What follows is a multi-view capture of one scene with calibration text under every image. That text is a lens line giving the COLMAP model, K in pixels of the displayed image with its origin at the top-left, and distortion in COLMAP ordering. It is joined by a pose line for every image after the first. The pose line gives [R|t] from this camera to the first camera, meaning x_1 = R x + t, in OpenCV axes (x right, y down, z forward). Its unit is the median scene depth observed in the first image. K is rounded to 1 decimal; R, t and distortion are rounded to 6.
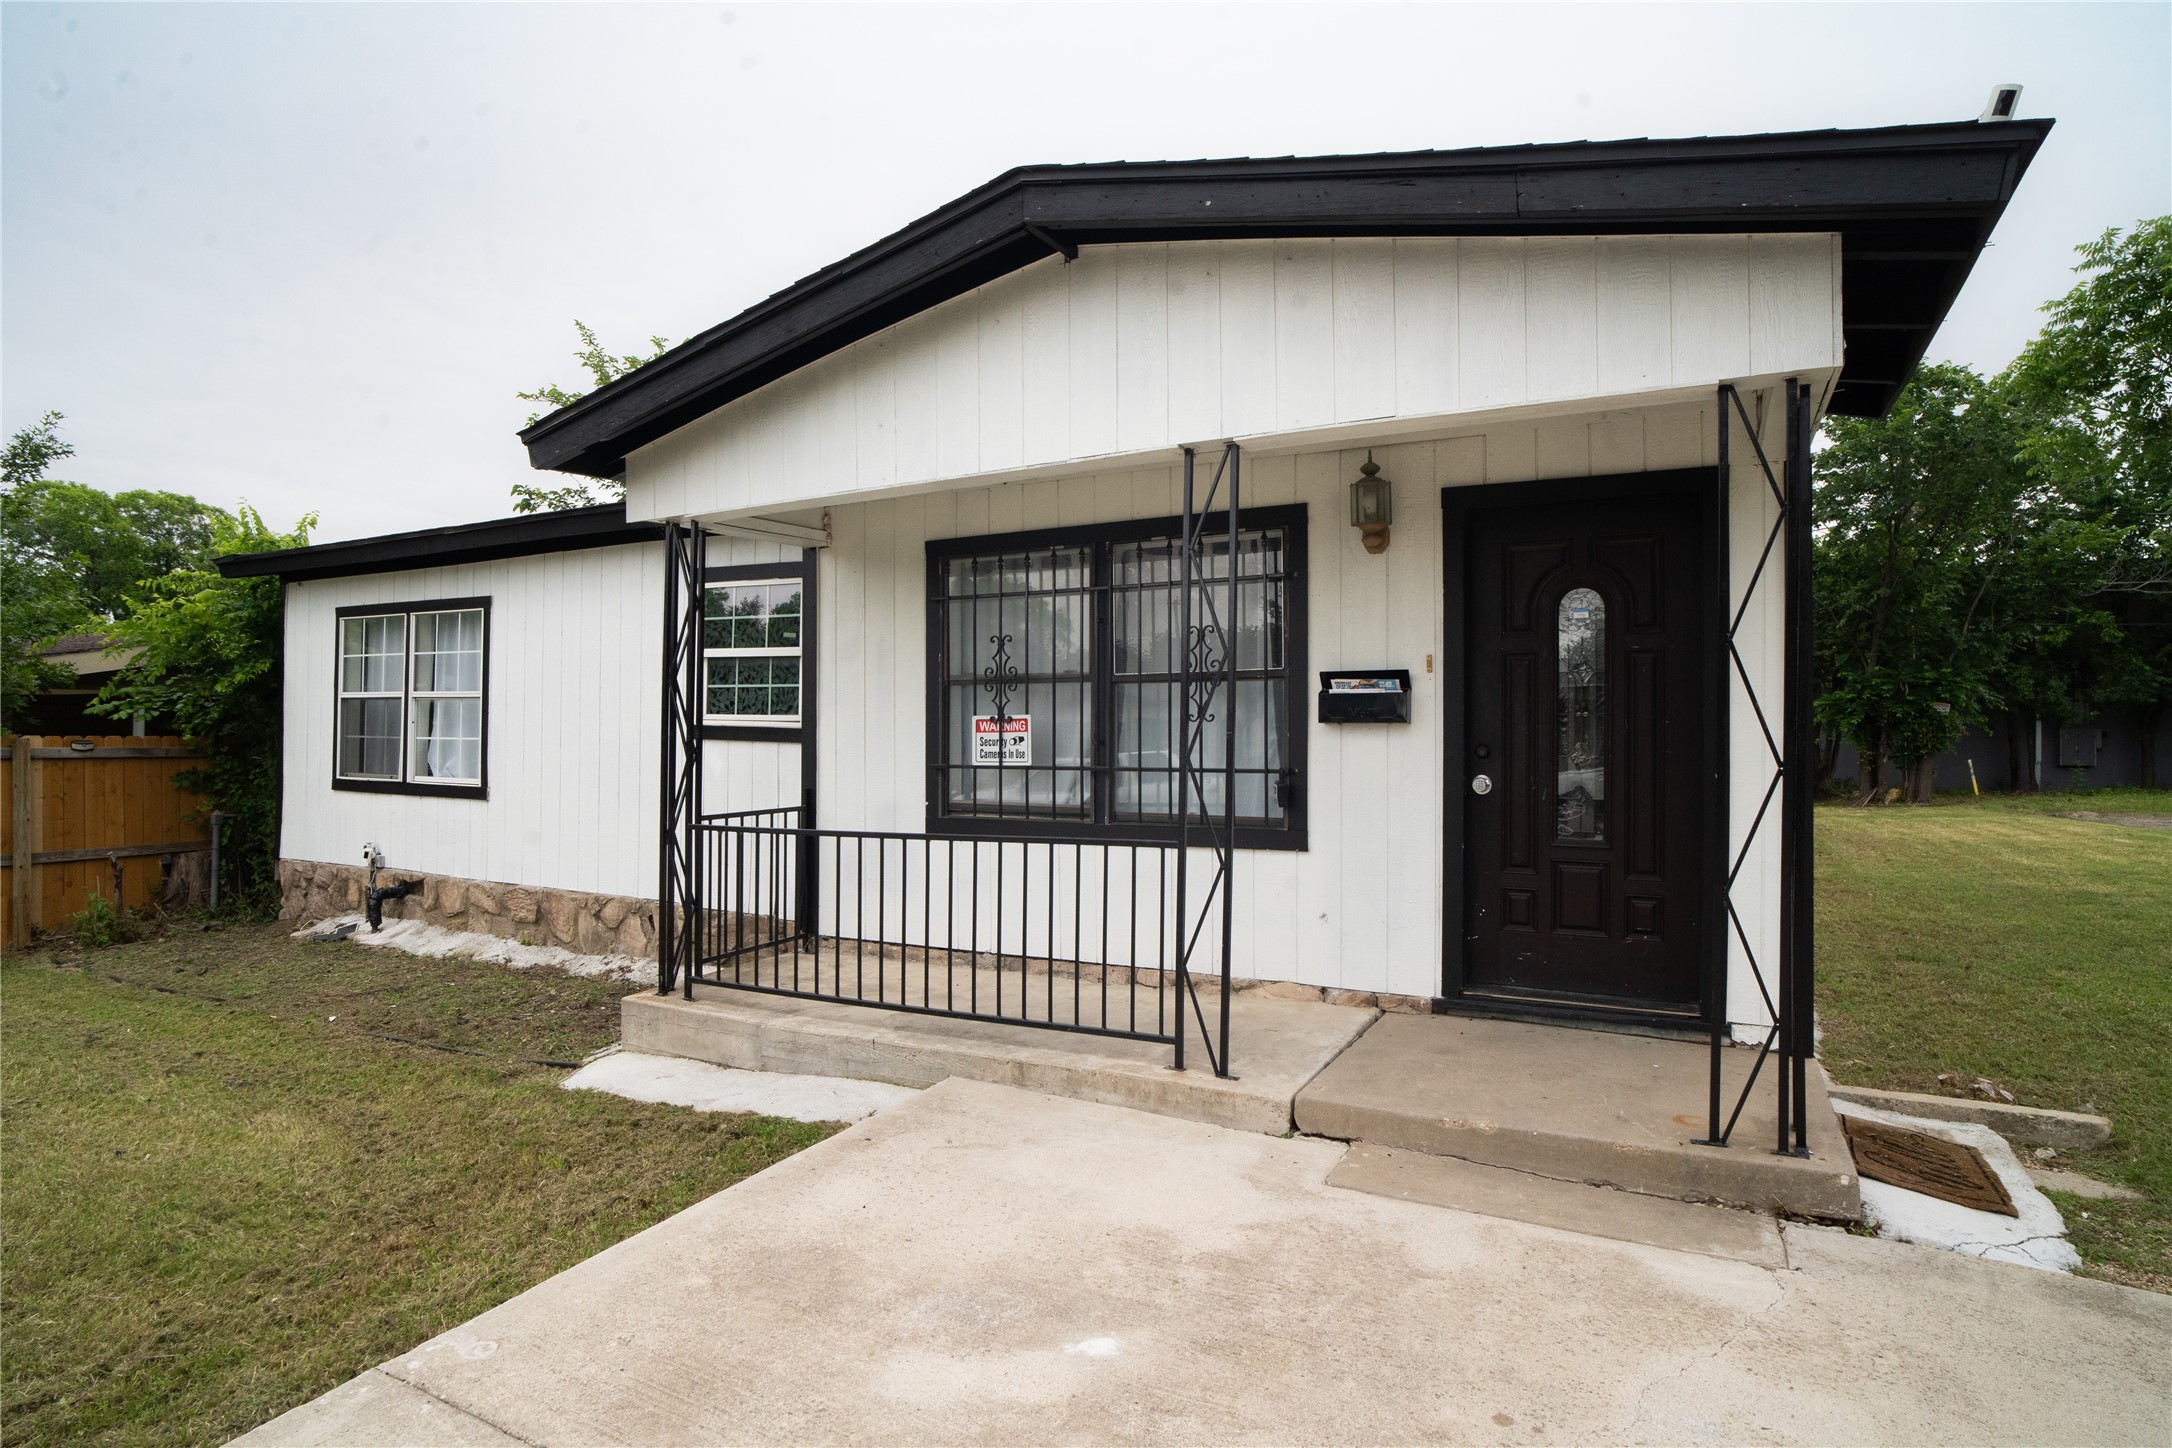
lens RADIAL K [[1140.1, 0, 1098.2], [0, 1140.1, 744.9], [0, 0, 1]] dist [-0.051538, 0.026689]
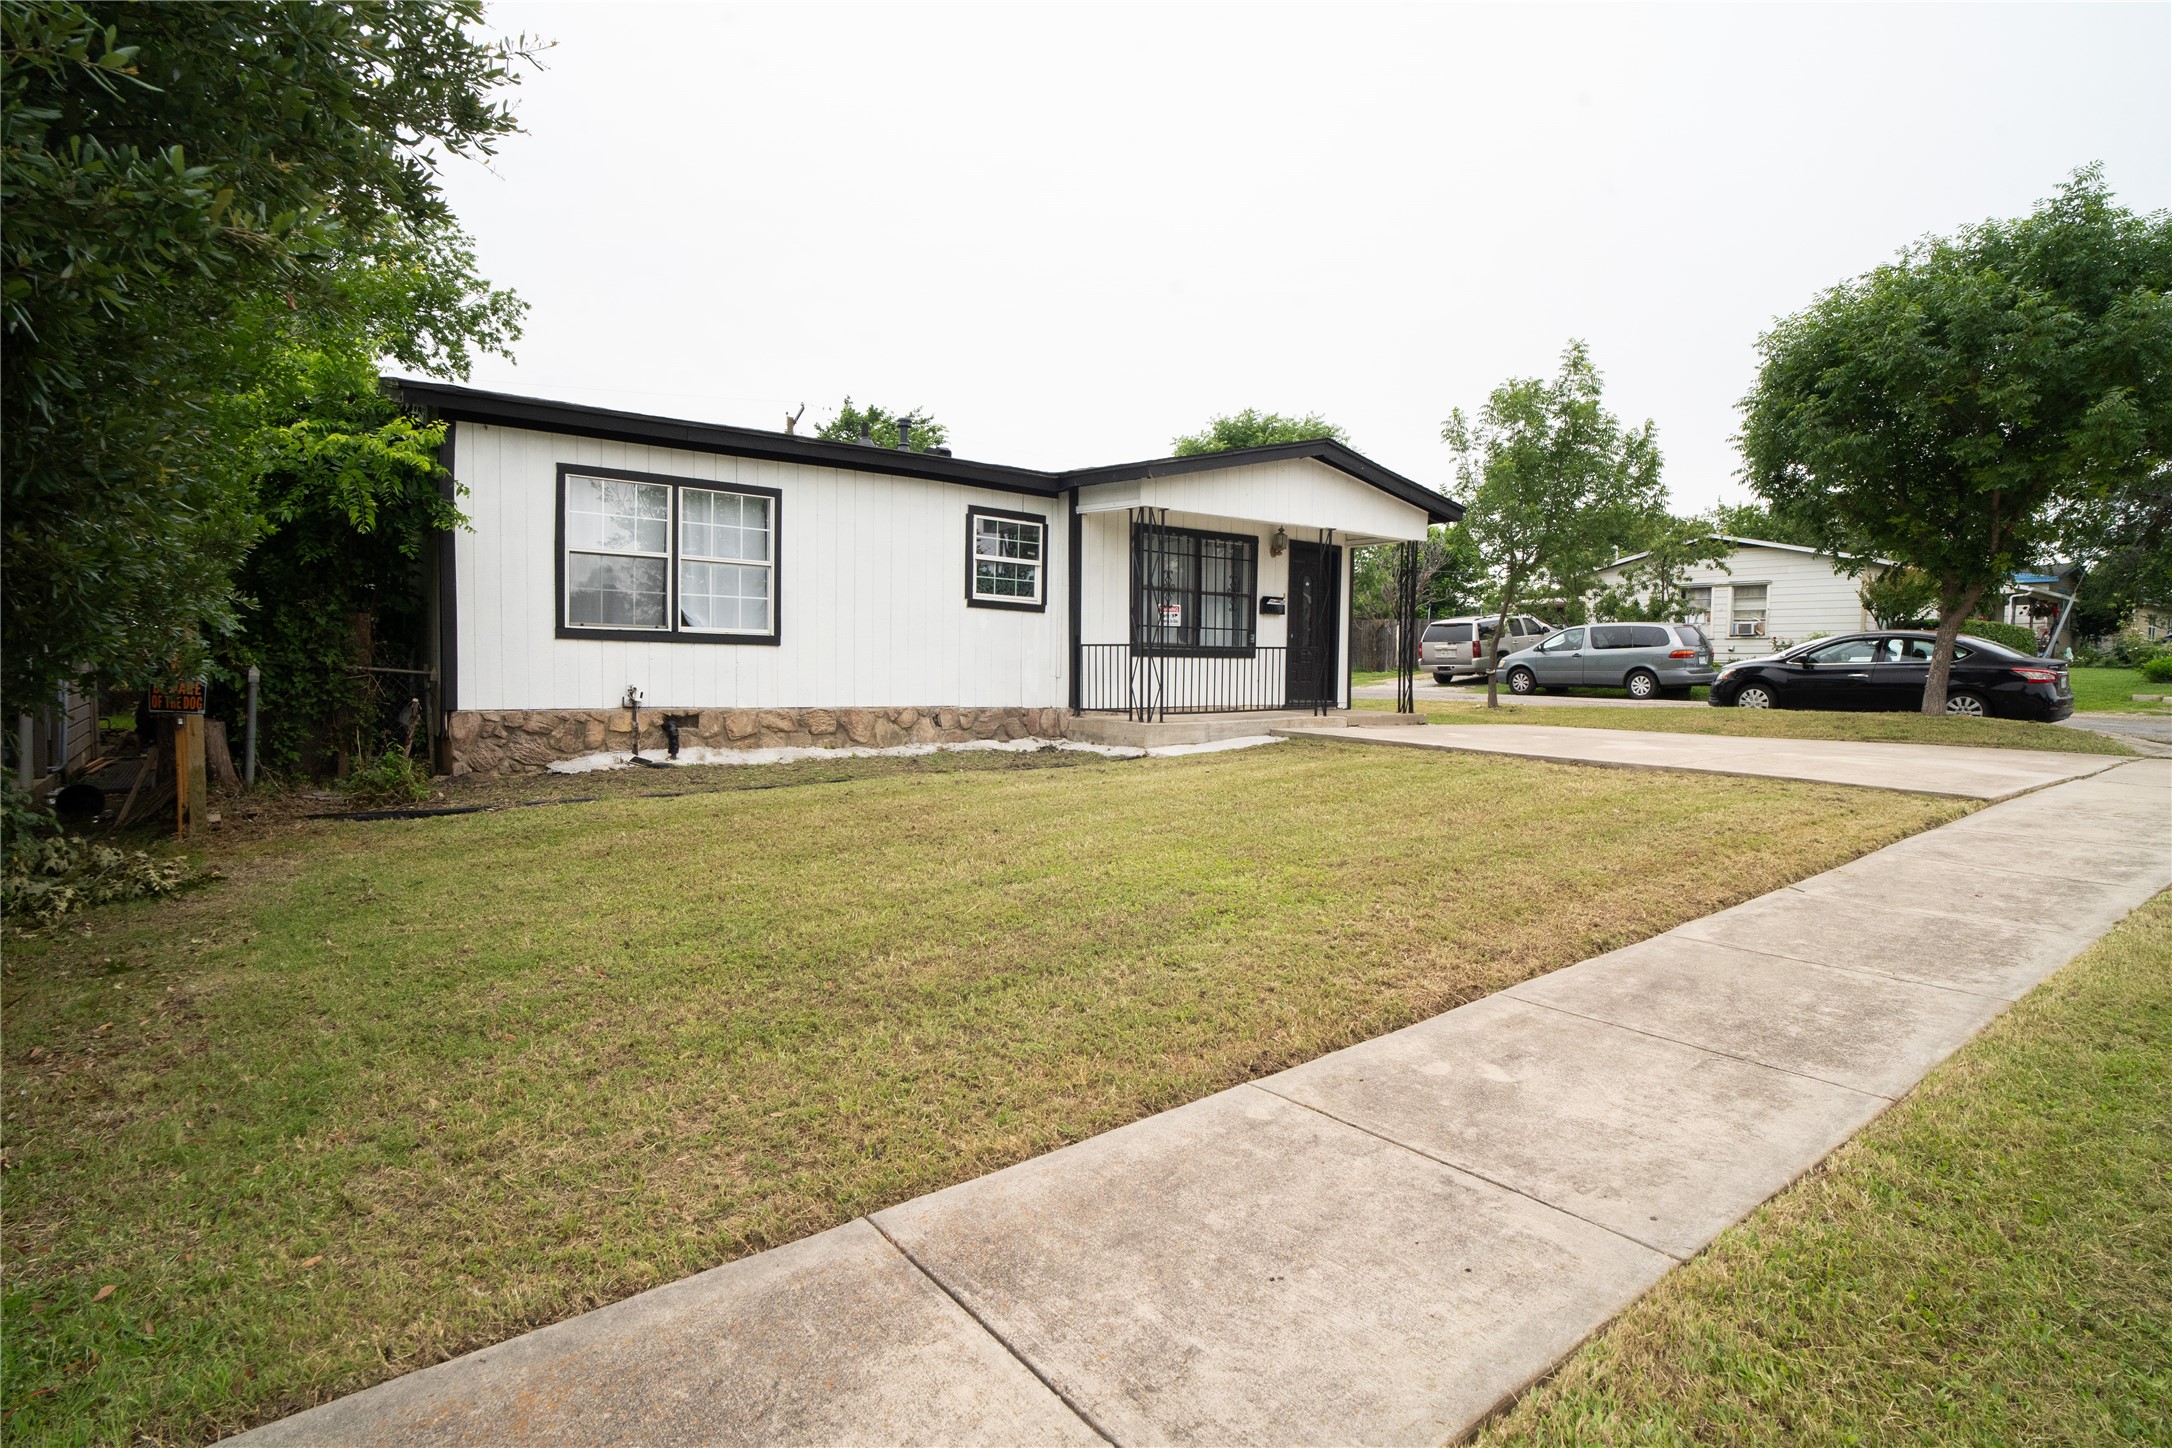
lens RADIAL K [[1140.1, 0, 1074.0], [0, 1140.1, 705.7], [0, 0, 1]] dist [-0.051538, 0.026689]
pose [[0.413548, -0.037454, 0.909712, -1.881709], [-0.014302, 0.998763, 0.047622, 0.059426], [-0.910370, -0.032705, 0.412501, 0.164360]]
